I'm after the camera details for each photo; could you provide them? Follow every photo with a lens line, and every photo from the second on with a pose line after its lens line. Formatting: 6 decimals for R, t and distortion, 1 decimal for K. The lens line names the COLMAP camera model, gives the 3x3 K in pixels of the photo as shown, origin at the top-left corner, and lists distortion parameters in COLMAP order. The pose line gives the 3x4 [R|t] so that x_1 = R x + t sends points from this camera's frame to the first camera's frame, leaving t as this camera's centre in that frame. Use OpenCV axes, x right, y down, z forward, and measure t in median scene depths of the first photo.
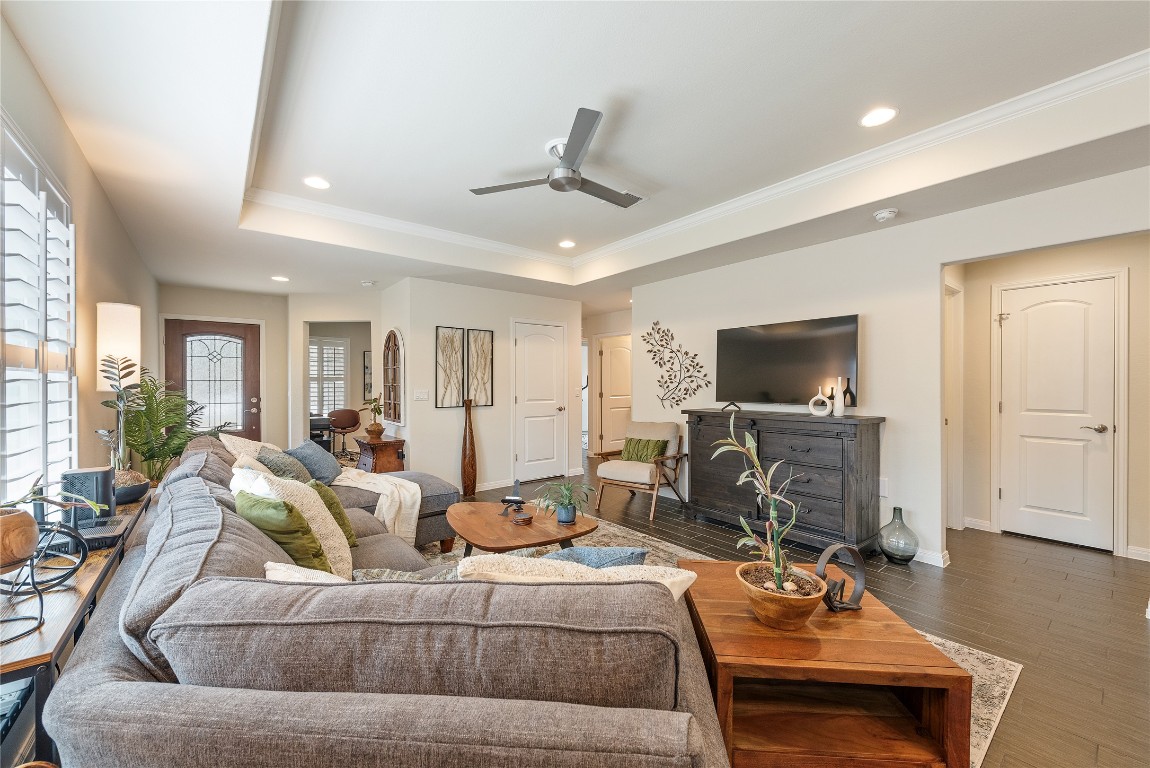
lens RADIAL K [[447.8, 0, 572.1], [0, 447.8, 386.3], [0, 0, 1]] dist [0.007329, 0.000143]
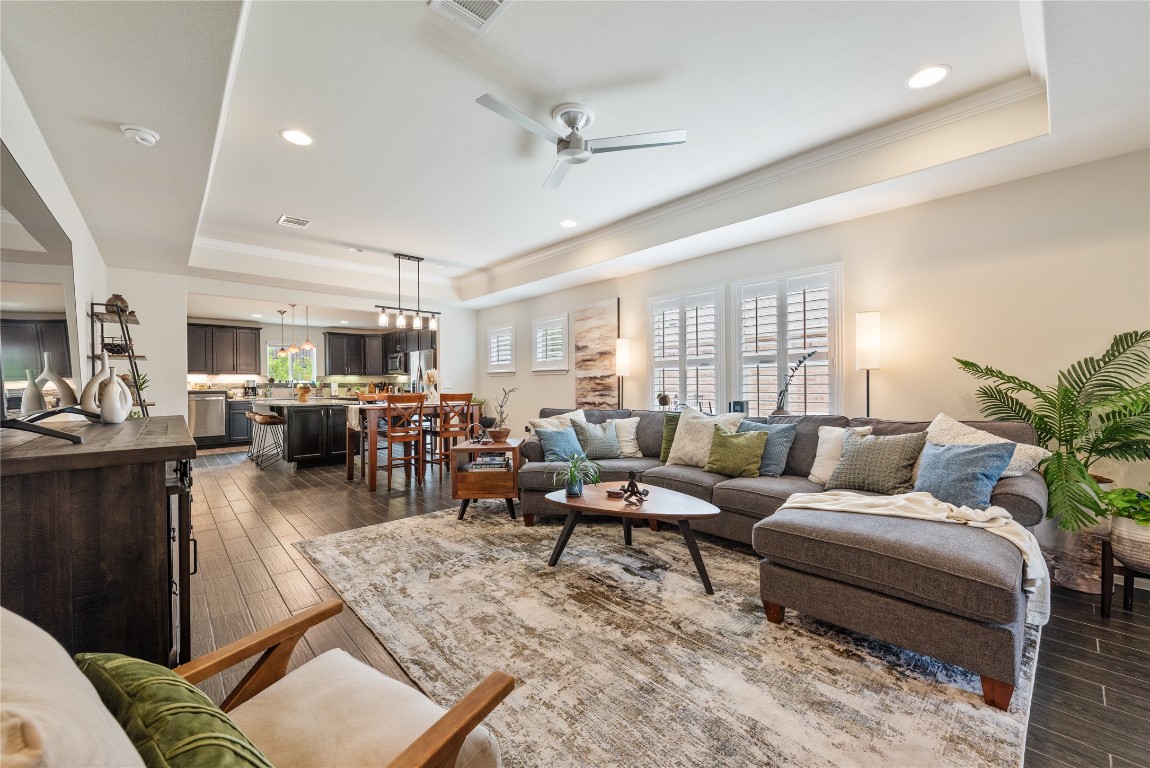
lens RADIAL K [[447.8, 0, 584.4], [0, 447.8, 383.6], [0, 0, 1]] dist [0.007329, 0.000143]
pose [[-0.997046, 0.010349, -0.076107, 0.022994], [0.009745, 0.999918, 0.008294, 0.013808], [0.076187, 0.007528, -0.997065, 1.018967]]
